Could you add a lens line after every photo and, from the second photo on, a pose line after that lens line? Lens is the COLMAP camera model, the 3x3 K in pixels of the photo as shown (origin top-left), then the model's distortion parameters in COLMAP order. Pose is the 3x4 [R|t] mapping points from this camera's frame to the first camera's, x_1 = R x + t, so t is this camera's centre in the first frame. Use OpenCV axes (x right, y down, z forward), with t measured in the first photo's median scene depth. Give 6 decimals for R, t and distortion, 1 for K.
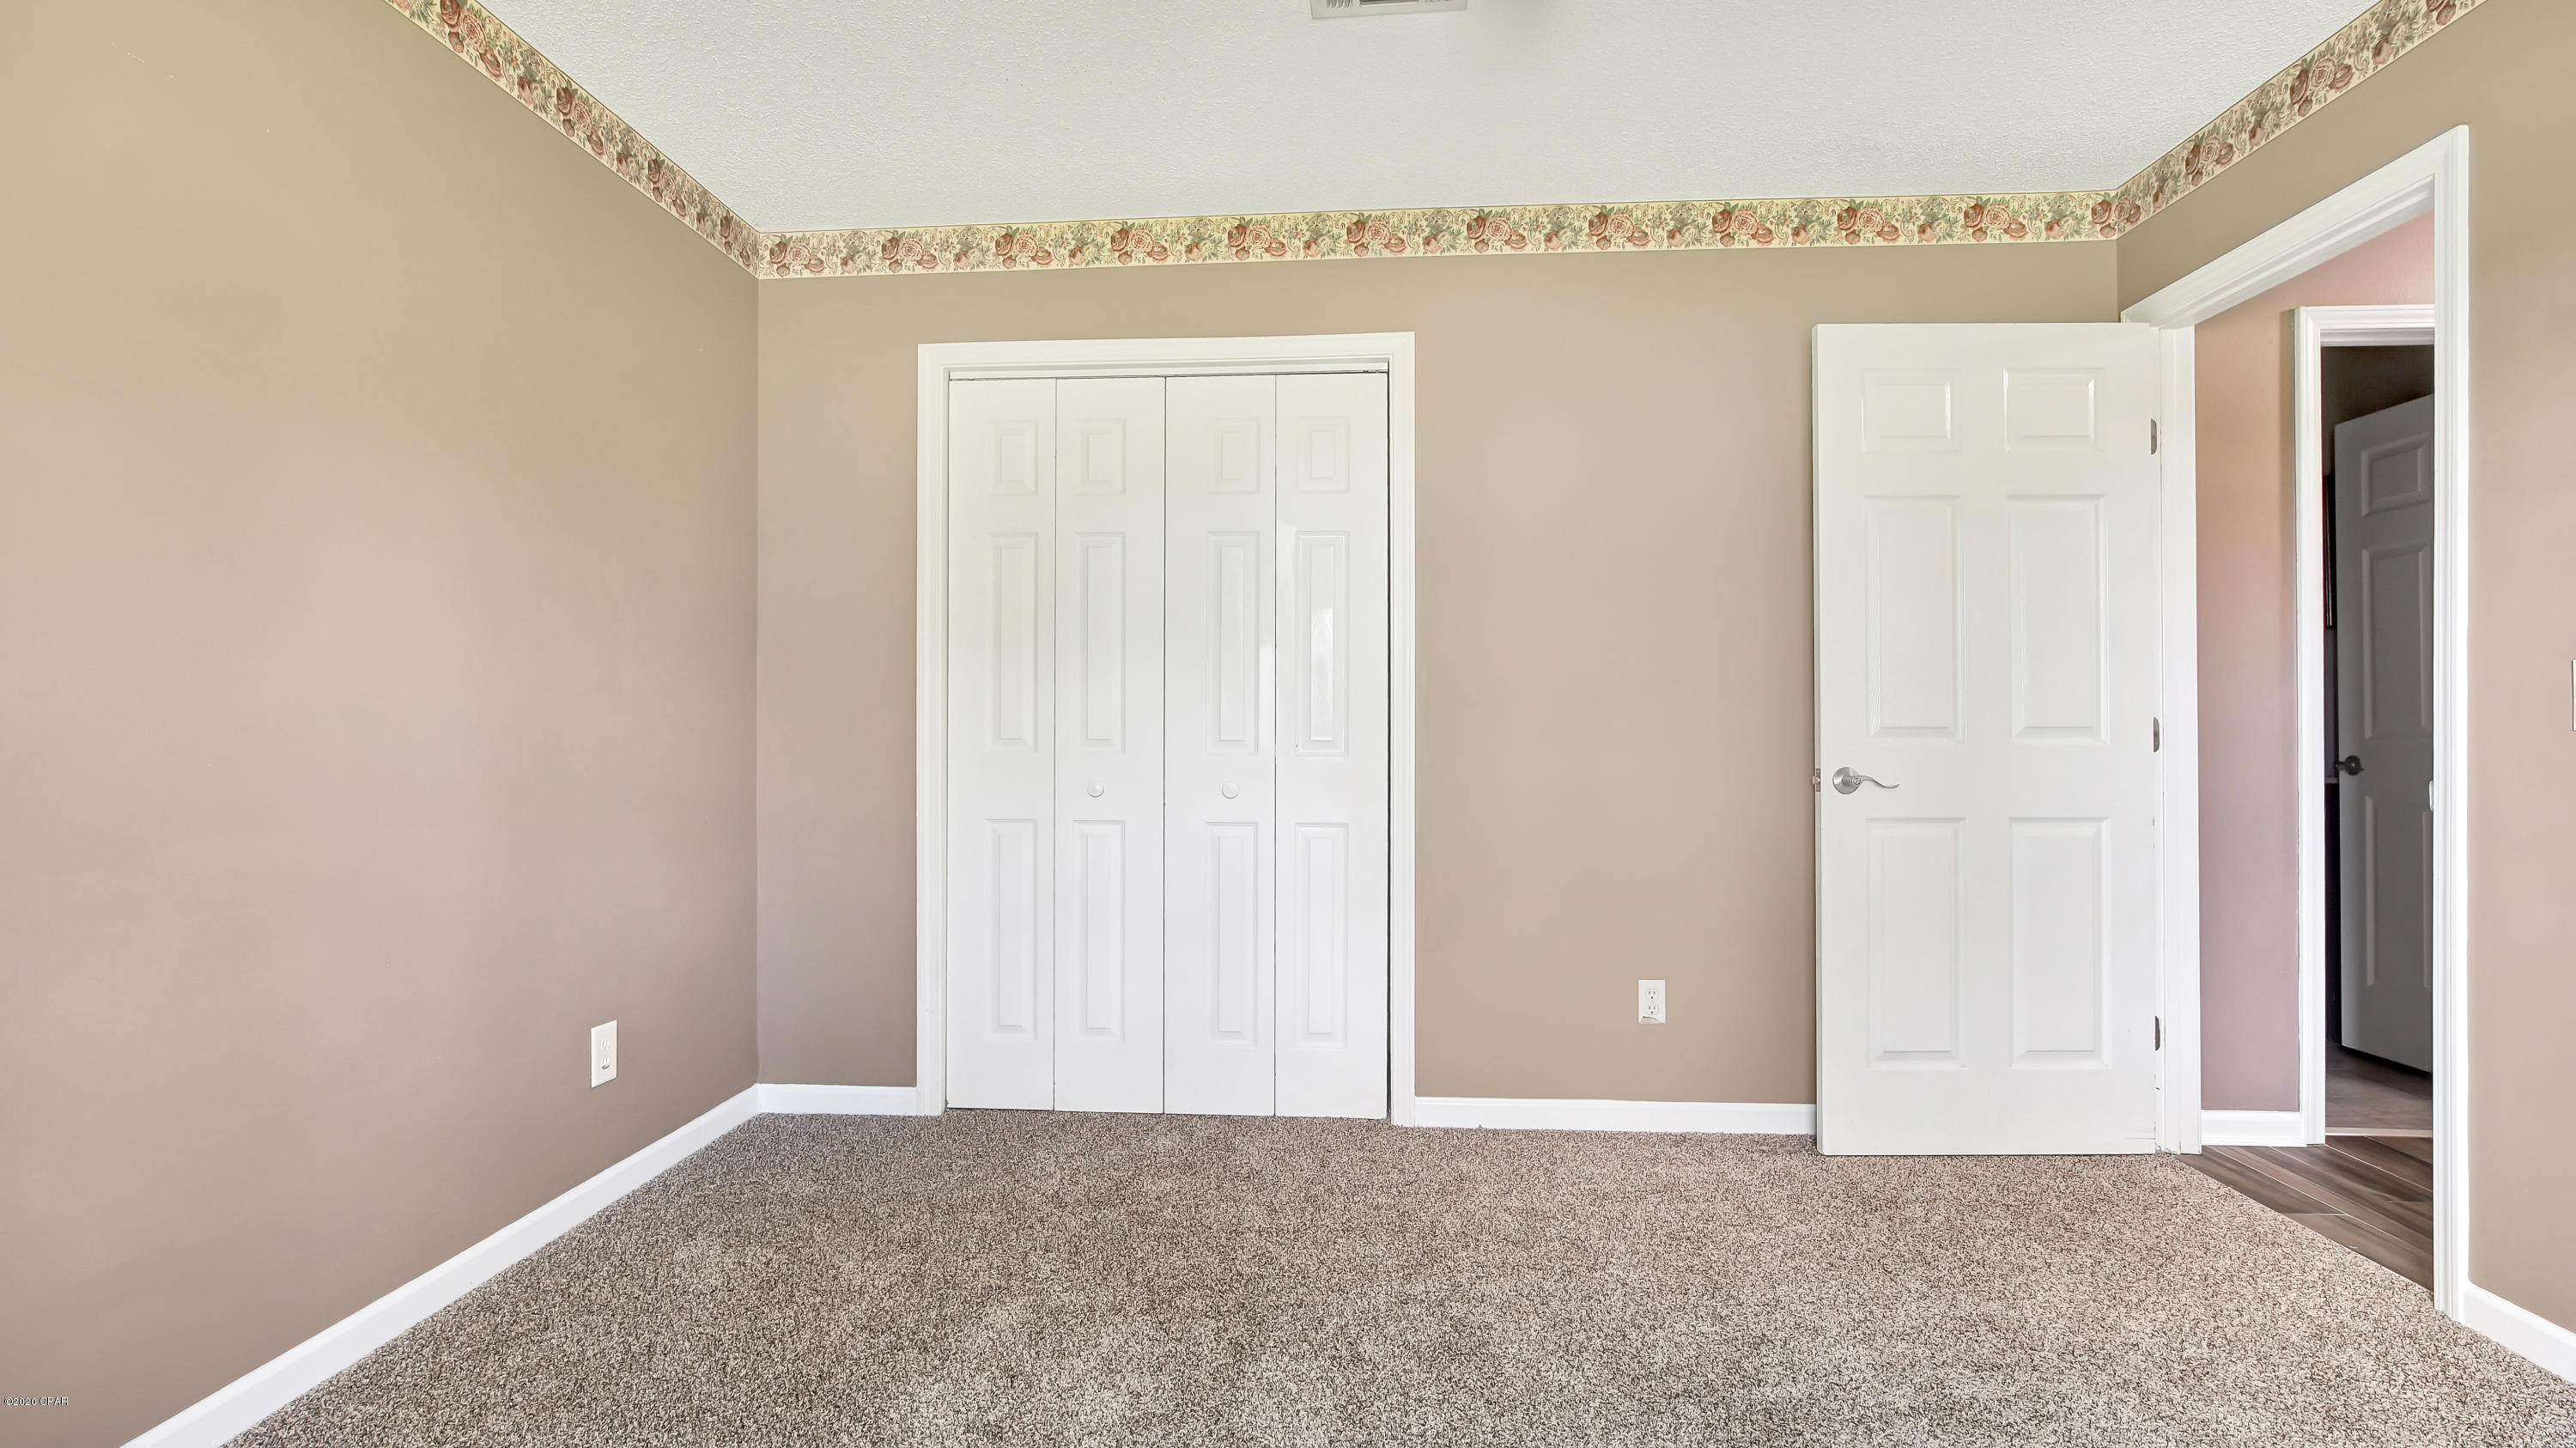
lens RADIAL K [[1244.7, 0, 1275.6], [0, 1244.7, 705.2], [0, 0, 1]] dist [-0.002914, -0.000531]
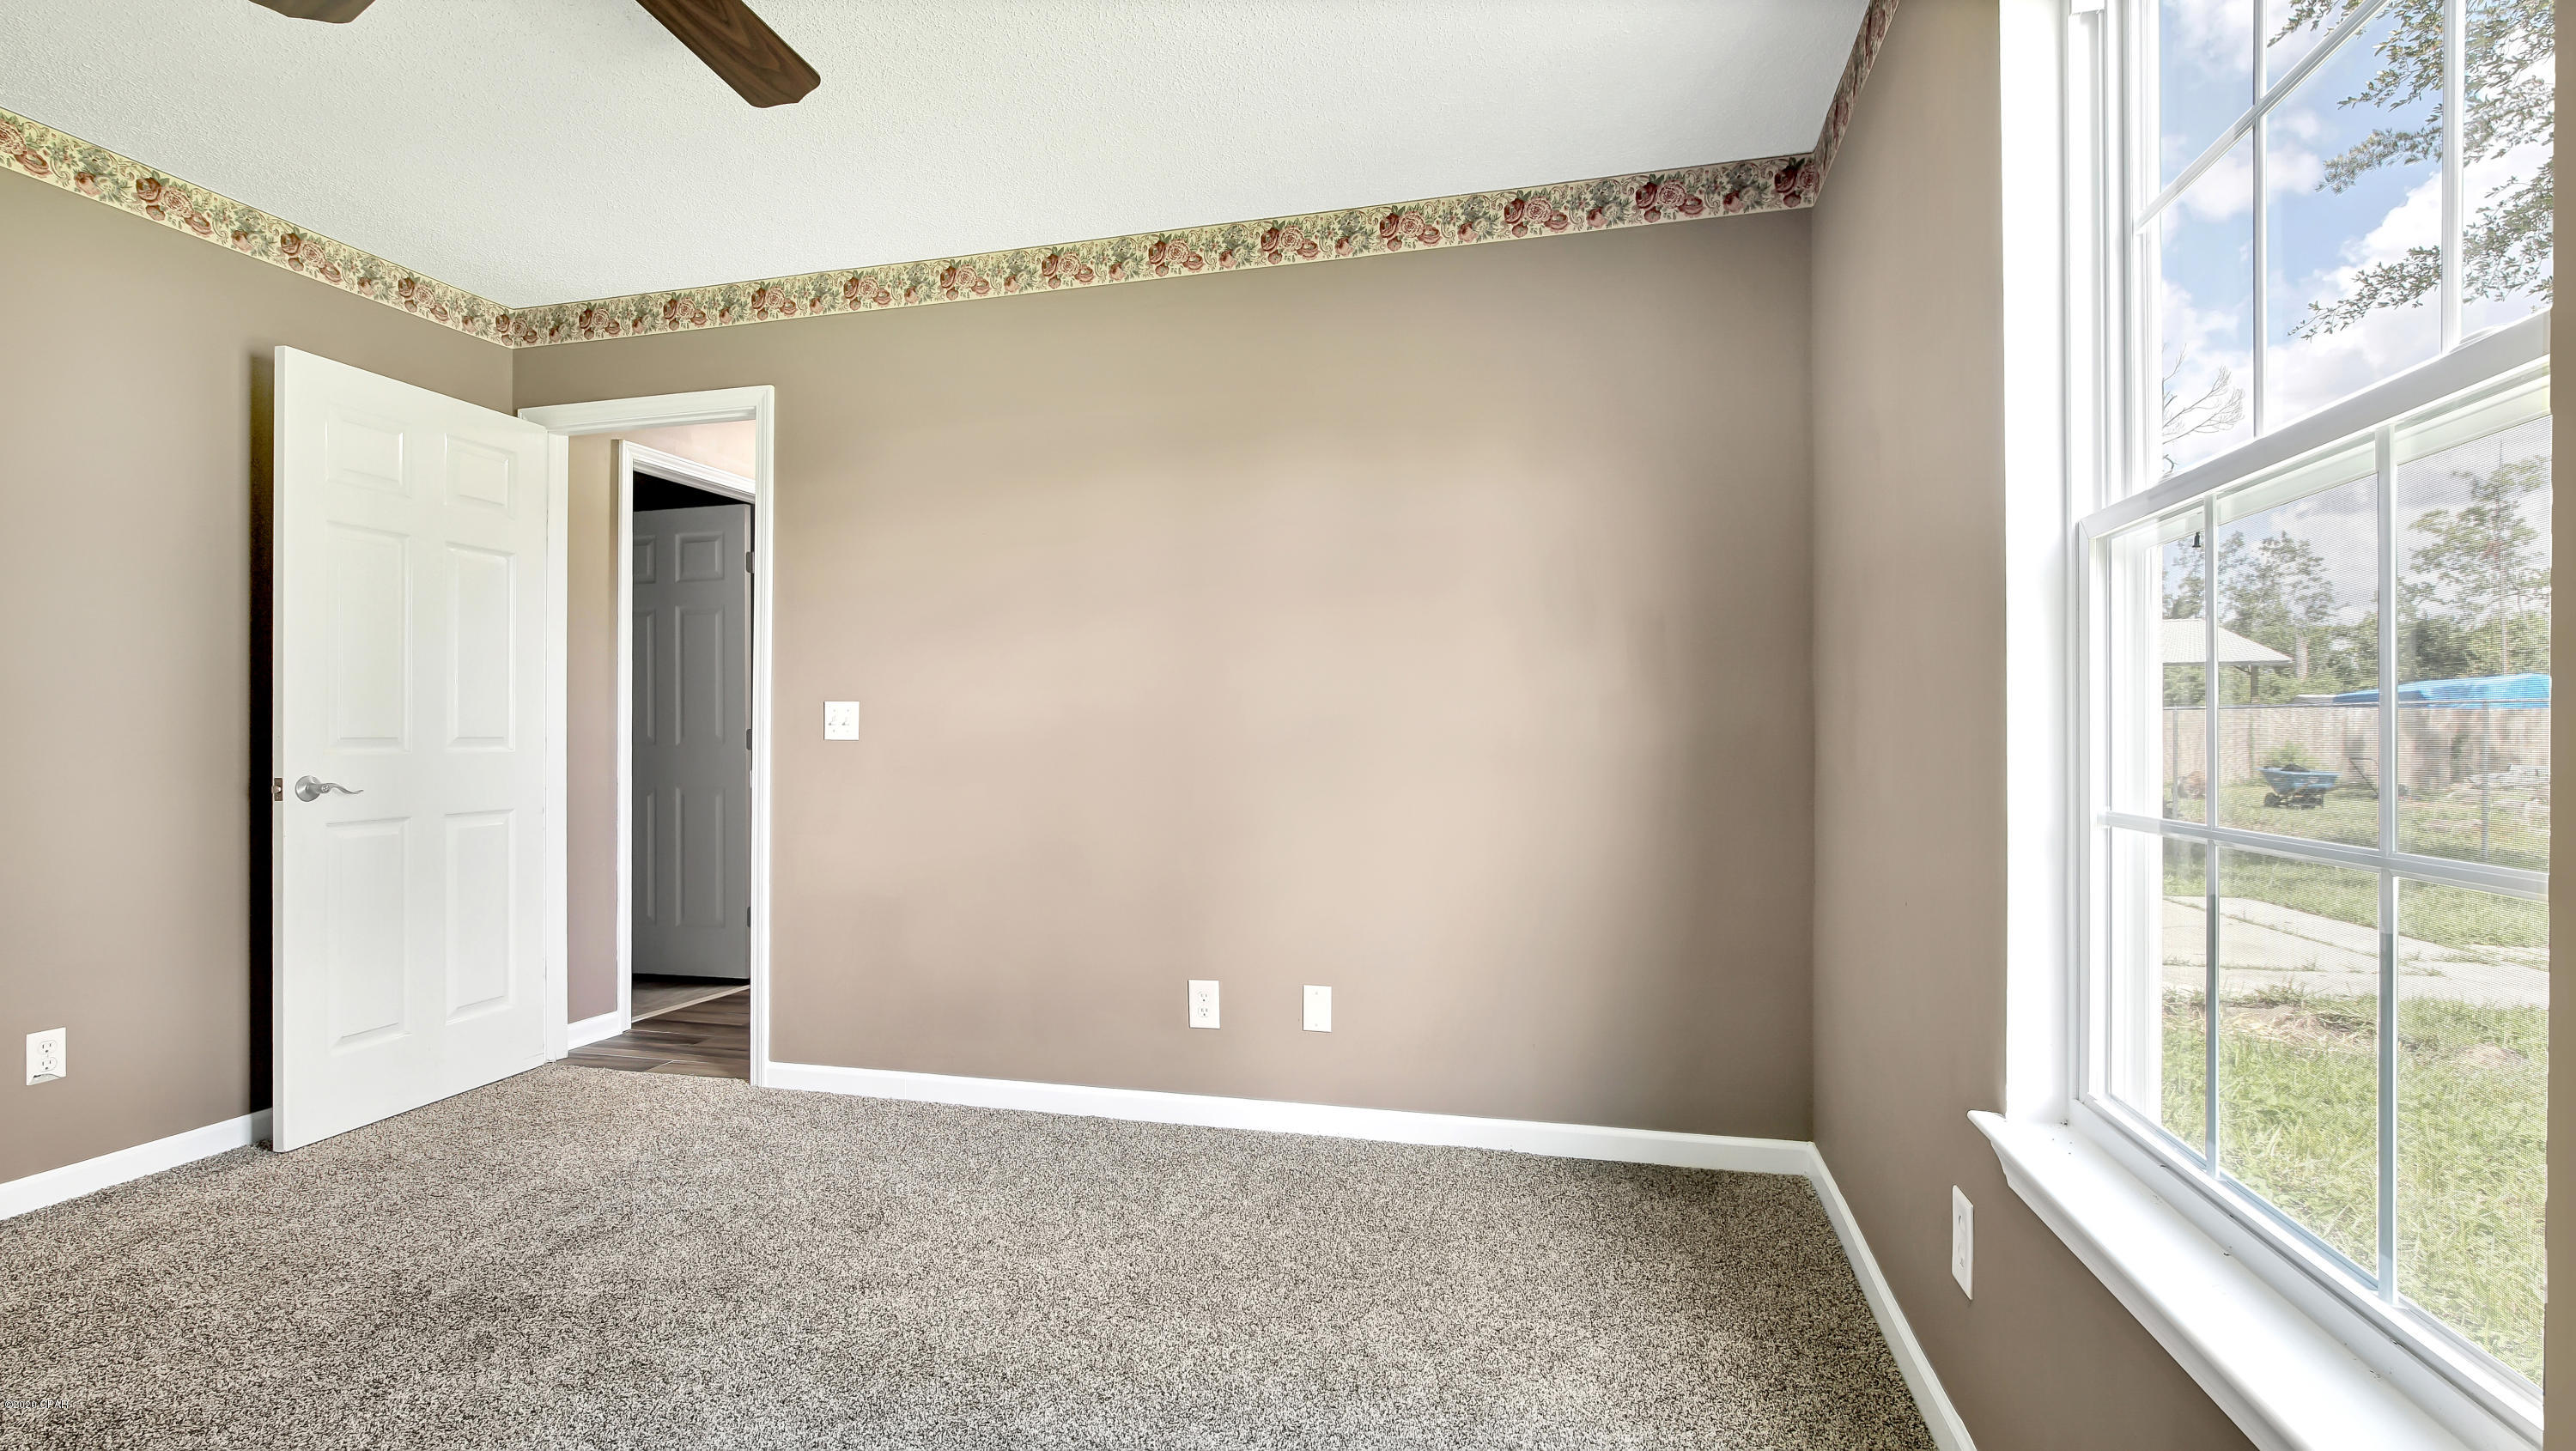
lens RADIAL K [[1182.9, 0, 1290.6], [0, 1182.9, 762.5], [0, 0, 1]] dist [0.001094, 0.000167]
pose [[0.188830, -0.020983, 0.981786, -0.360565], [-0.007961, 0.999706, 0.022897, 0.008767], [-0.981977, -0.012140, 0.188608, -0.001726]]
